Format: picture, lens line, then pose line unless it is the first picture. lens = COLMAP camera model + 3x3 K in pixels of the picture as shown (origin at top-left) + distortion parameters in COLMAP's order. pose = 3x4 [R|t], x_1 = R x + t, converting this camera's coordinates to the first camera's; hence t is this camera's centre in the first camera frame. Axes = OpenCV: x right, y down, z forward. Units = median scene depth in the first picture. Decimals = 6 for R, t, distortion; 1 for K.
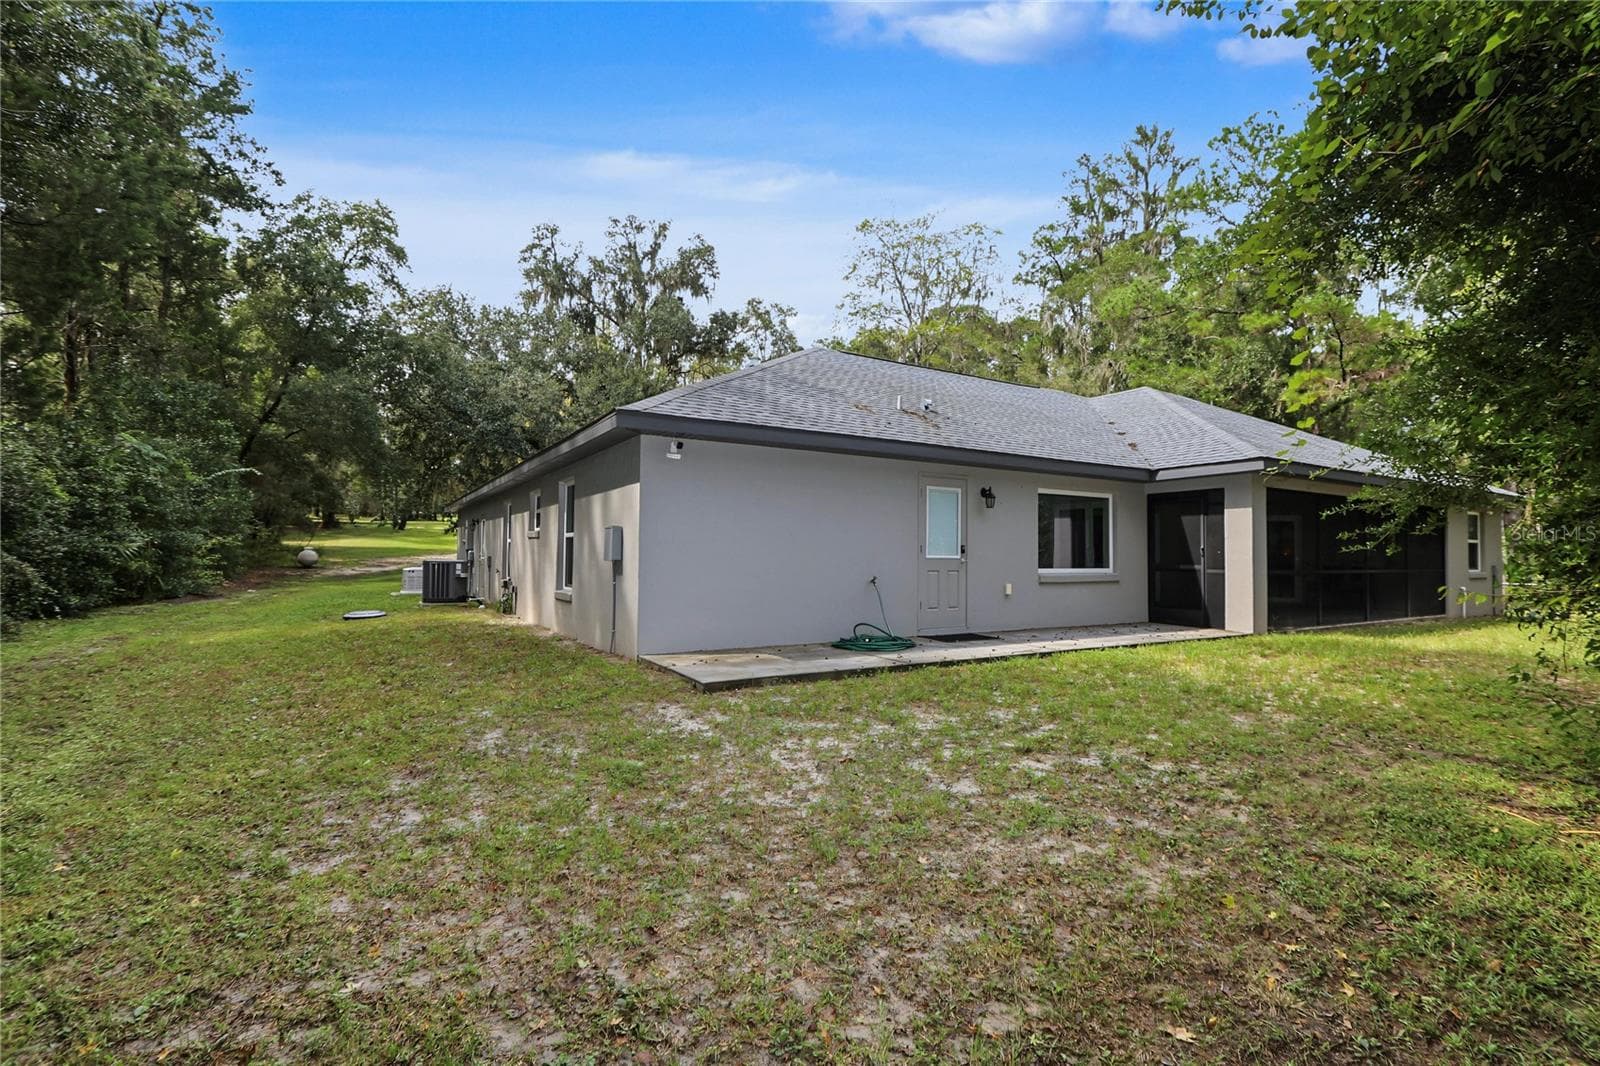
lens RADIAL K [[733.2, 0, 805.5], [0, 733.2, 536.2], [0, 0, 1]] dist [0.001268, 0.001756]
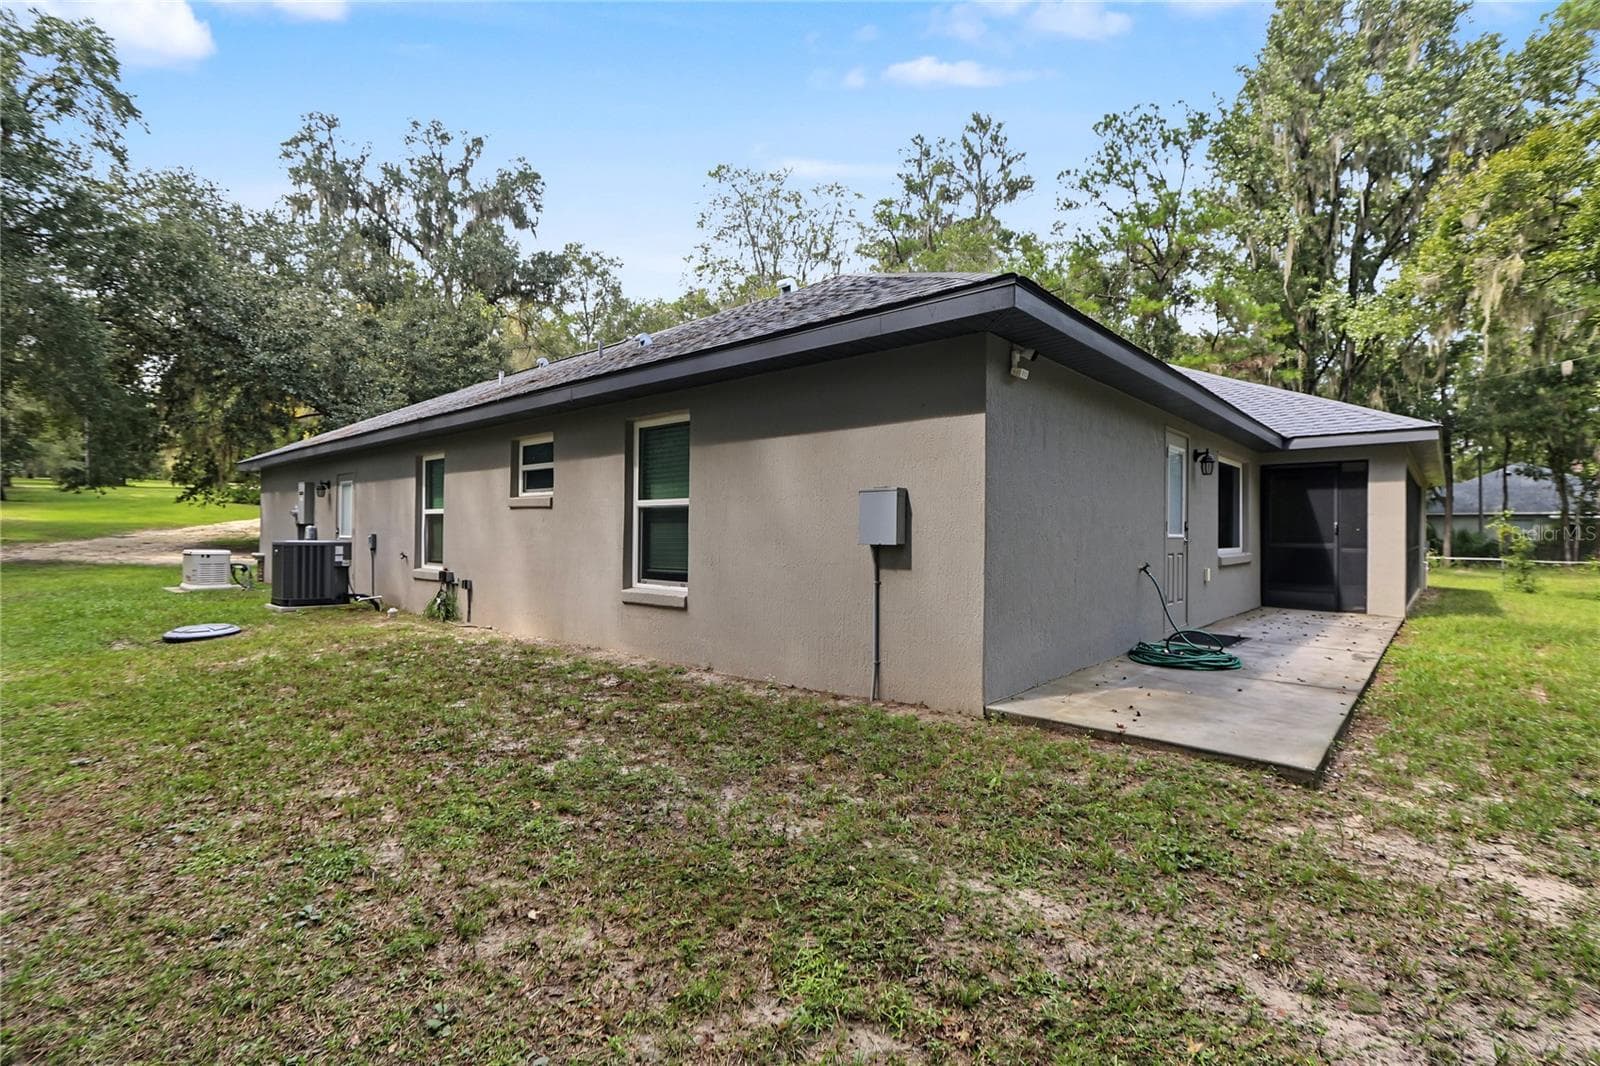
lens RADIAL K [[733.2, 0, 796.3], [0, 733.2, 523.5], [0, 0, 1]] dist [0.001268, 0.001756]
pose [[0.957082, 0.001540, 0.289812, -0.089240], [-0.007002, 0.999817, 0.017811, 0.000745], [-0.289731, -0.019076, 0.956918, 0.081399]]
